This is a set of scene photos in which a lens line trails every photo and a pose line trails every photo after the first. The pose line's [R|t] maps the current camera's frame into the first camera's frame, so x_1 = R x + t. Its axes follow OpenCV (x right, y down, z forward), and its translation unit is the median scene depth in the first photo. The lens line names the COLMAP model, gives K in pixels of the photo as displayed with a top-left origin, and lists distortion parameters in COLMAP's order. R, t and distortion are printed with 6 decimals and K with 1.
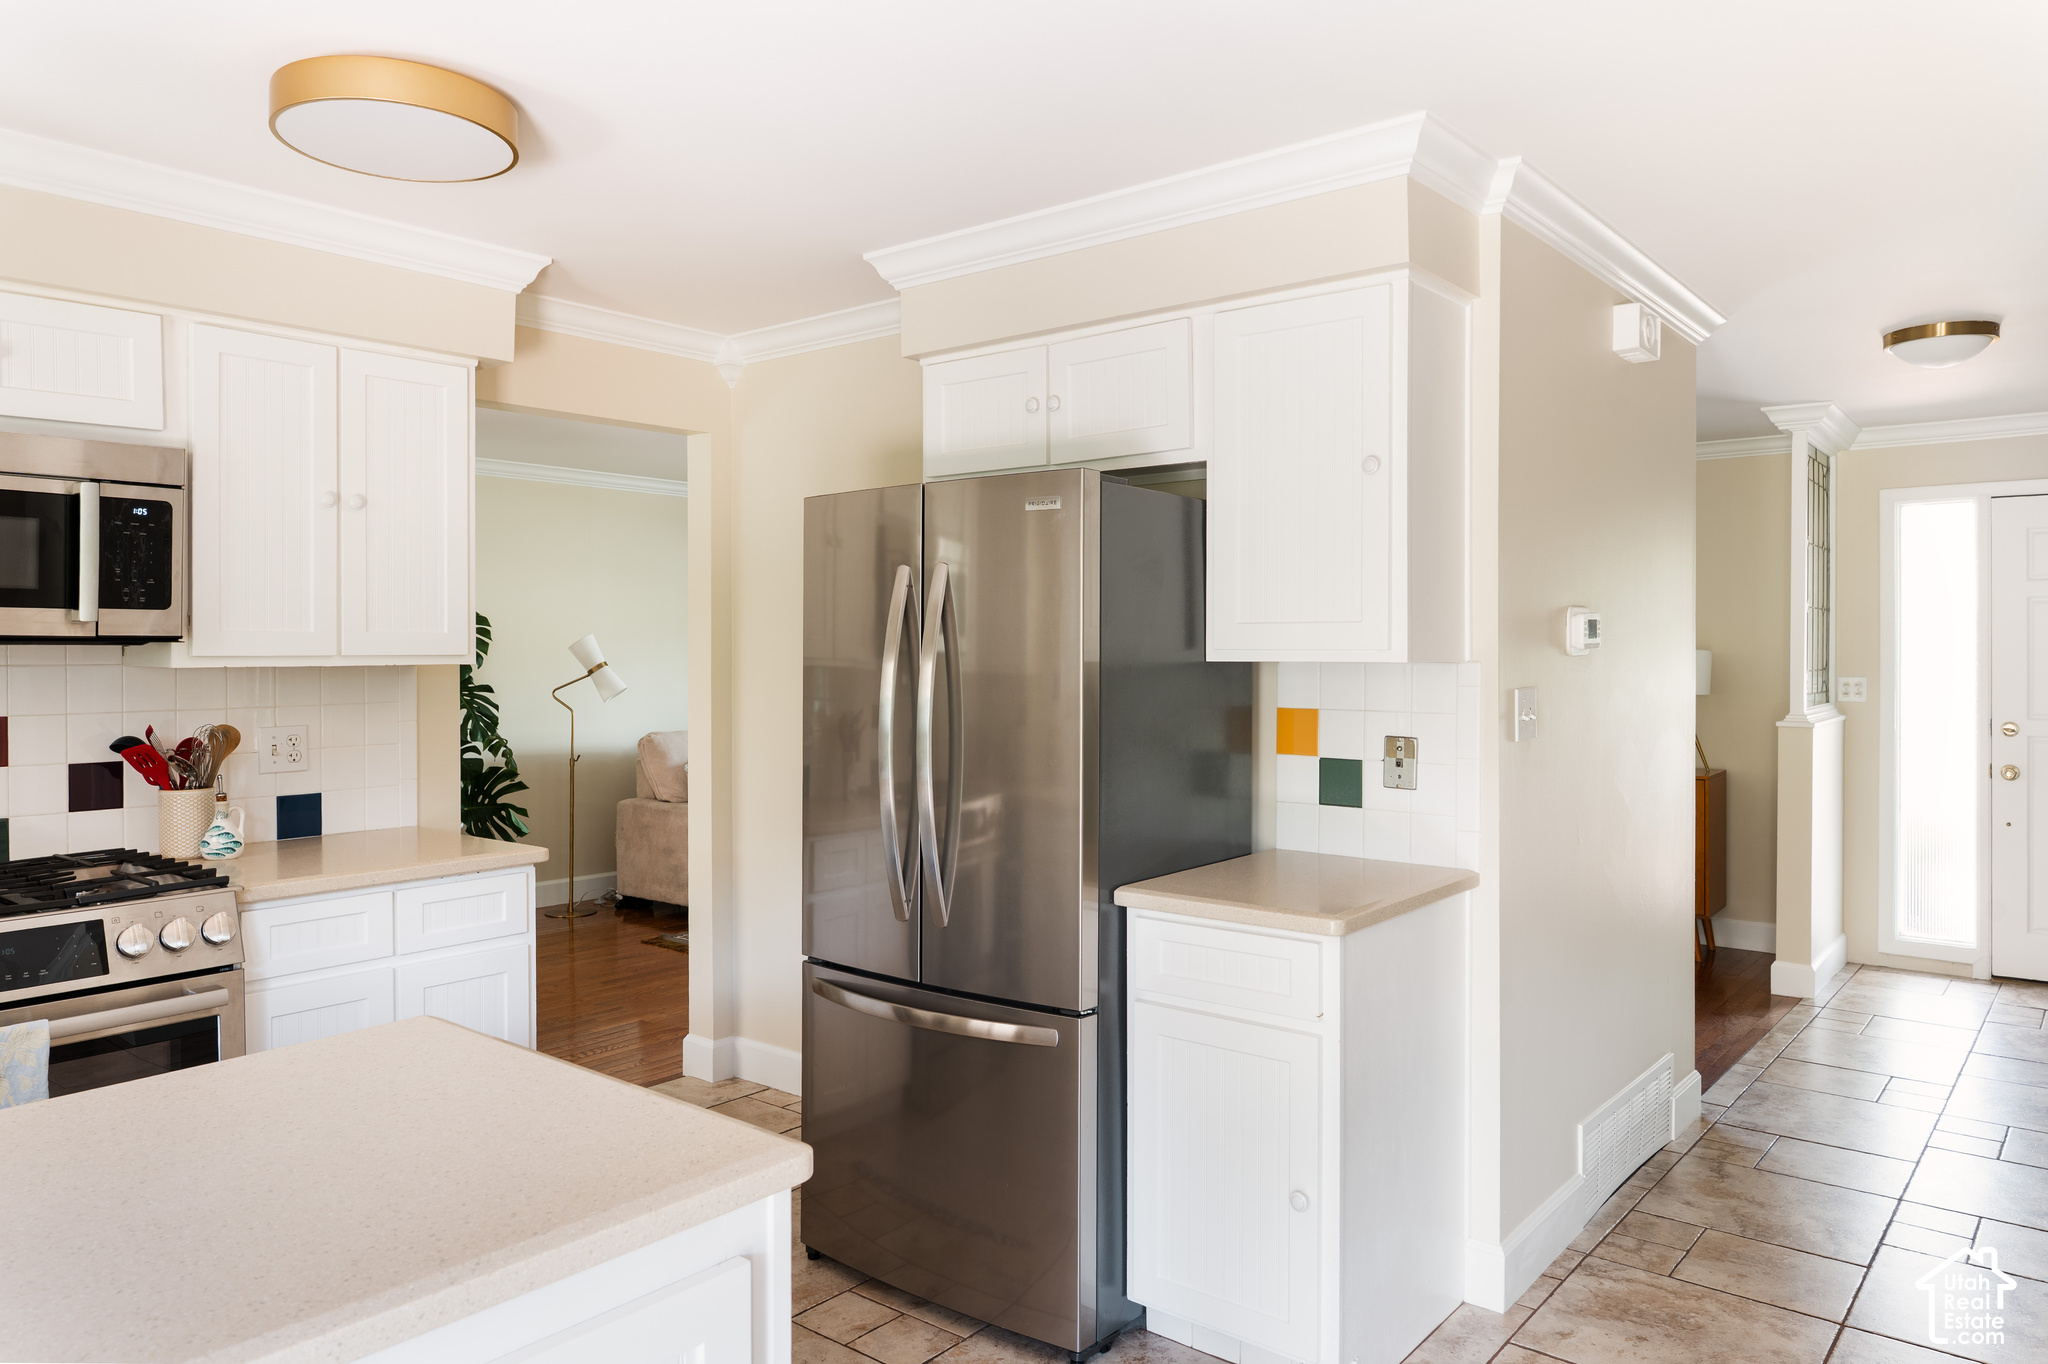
lens RADIAL K [[1385.7, 0, 998.8], [0, 1385.7, 645.9], [0, 0, 1]] dist [-0.002504, -0.002972]
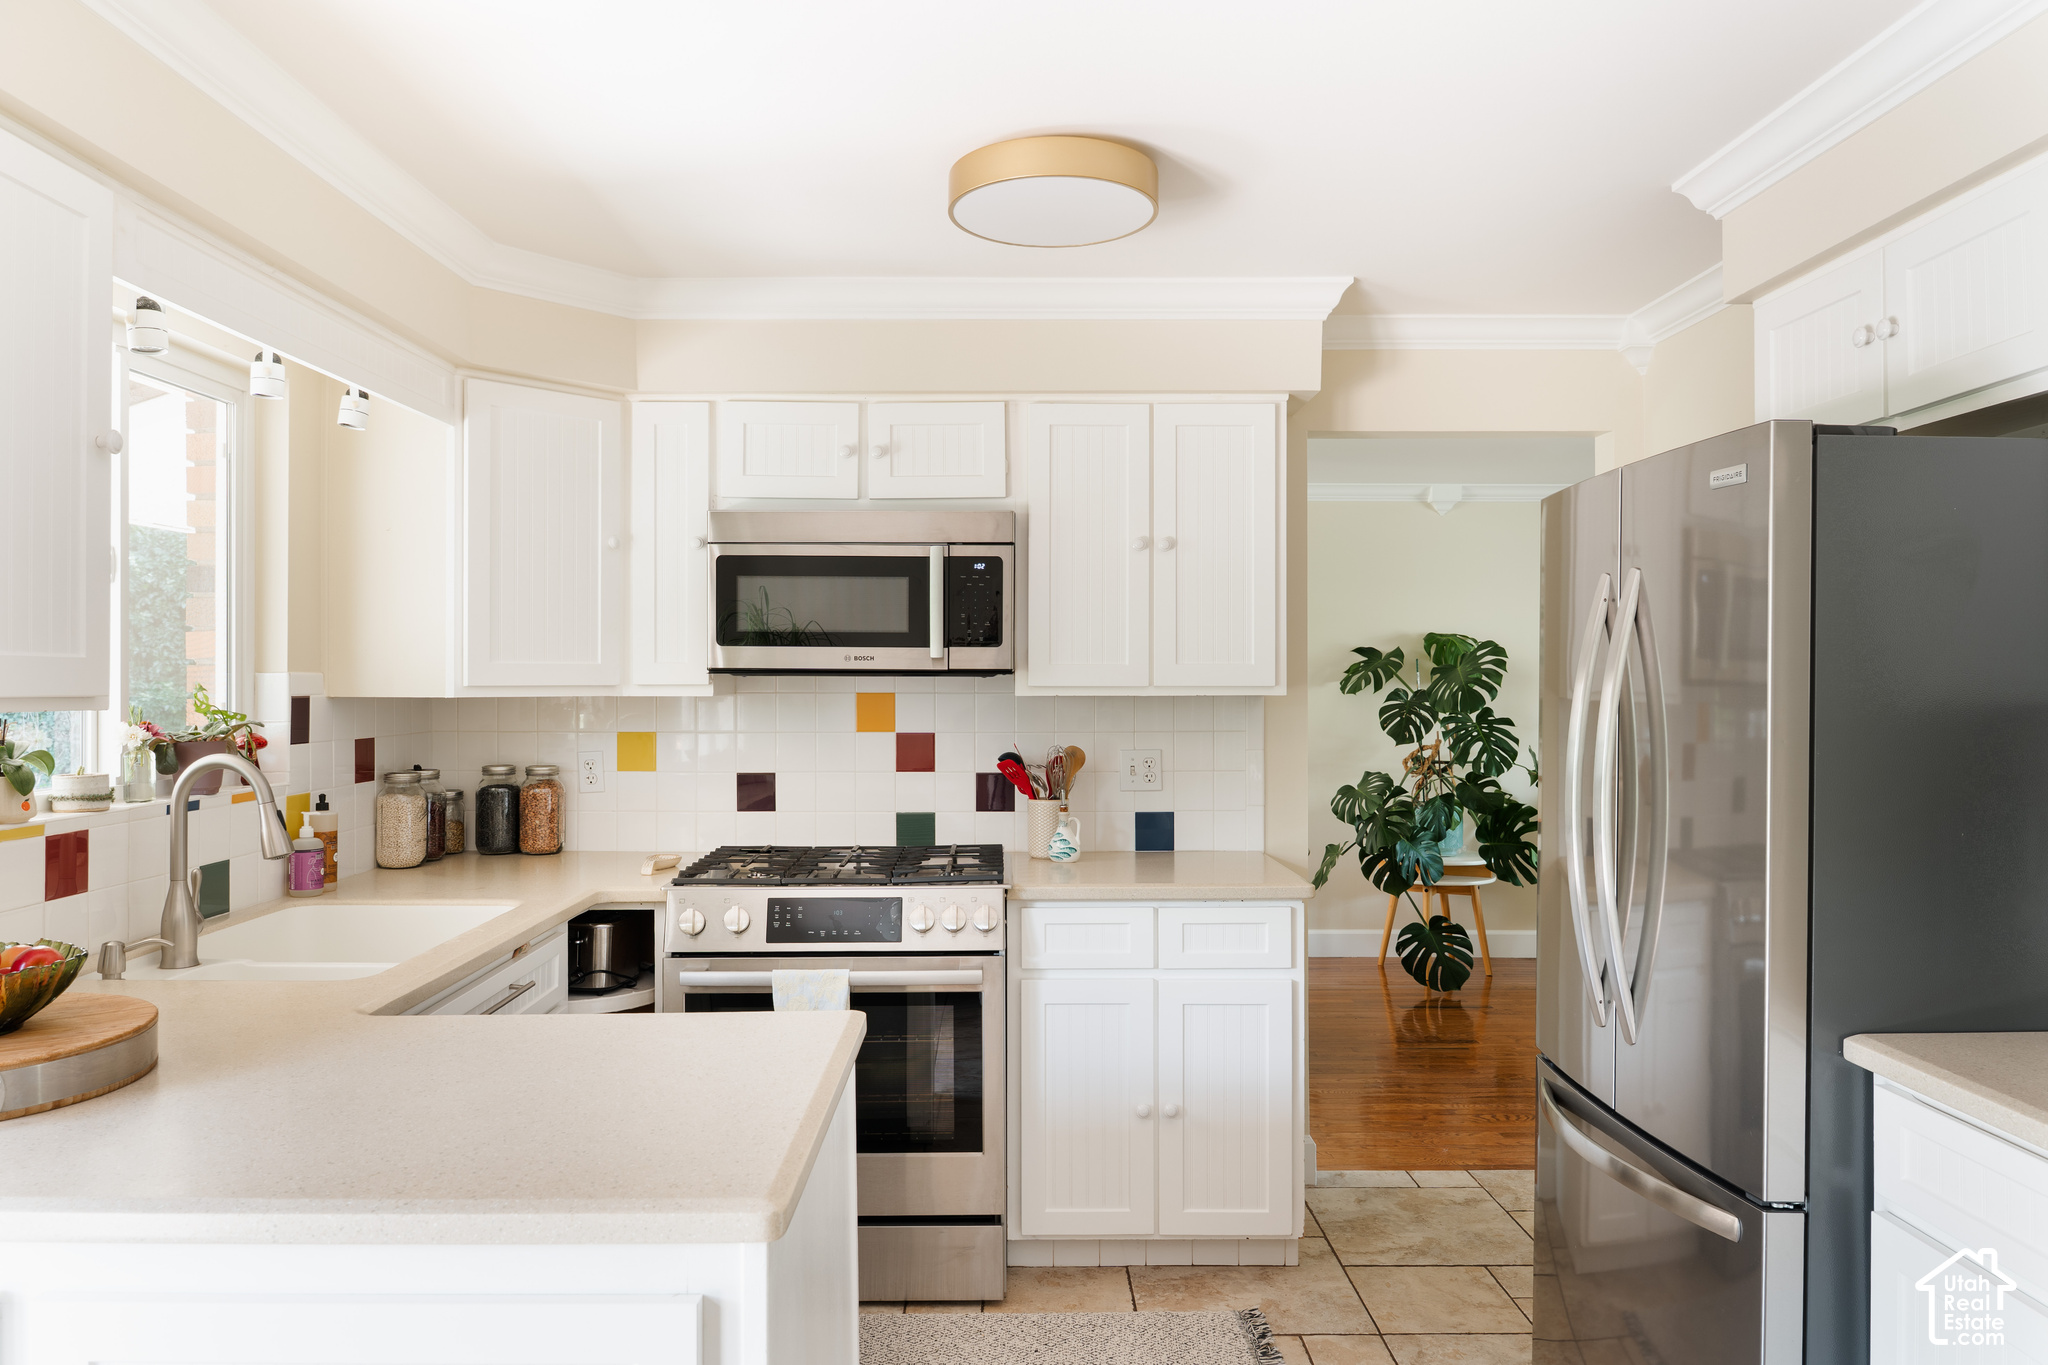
lens RADIAL K [[1385.7, 0, 1020.4], [0, 1385.7, 680.2], [0, 0, 1]] dist [-0.002504, -0.002972]
pose [[0.643186, 0.001793, -0.765707, 0.315286], [-0.000543, 0.999998, 0.001886, 0.000057], [0.765709, -0.000797, 0.643186, 0.237601]]
